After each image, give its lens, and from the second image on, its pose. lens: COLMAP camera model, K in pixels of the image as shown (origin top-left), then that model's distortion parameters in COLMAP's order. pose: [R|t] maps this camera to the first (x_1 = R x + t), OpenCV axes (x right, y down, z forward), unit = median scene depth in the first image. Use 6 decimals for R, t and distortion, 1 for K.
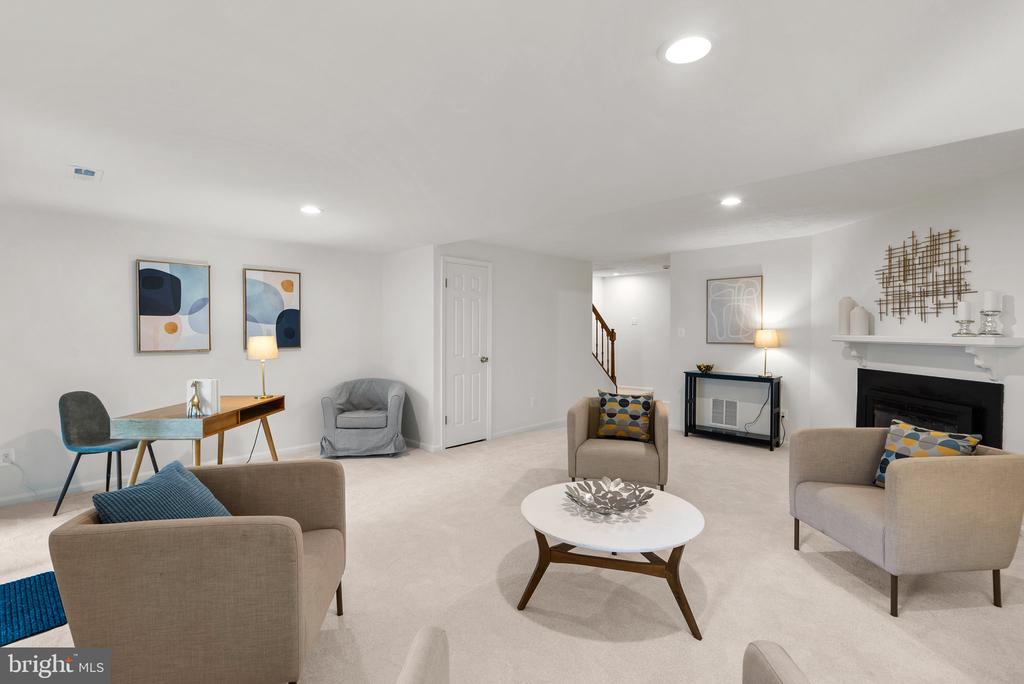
lens RADIAL K [[472.3, 0, 510.7], [0, 472.3, 350.7], [0, 0, 1]] dist [-0.000395, 0.000370]
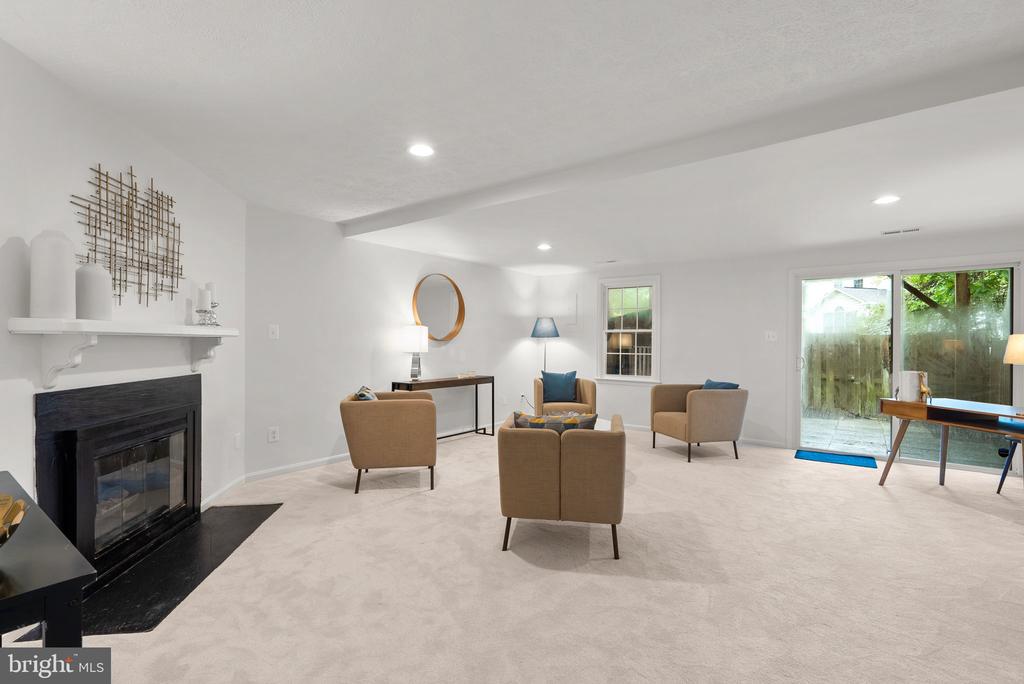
lens RADIAL K [[472.3, 0, 510.7], [0, 472.3, 350.7], [0, 0, 1]] dist [-0.000395, 0.000370]
pose [[-0.995860, -0.002091, -0.090875, 0.391577], [-0.007368, 0.998302, 0.057778, -0.038325], [0.090600, 0.058208, -0.994185, 1.762707]]
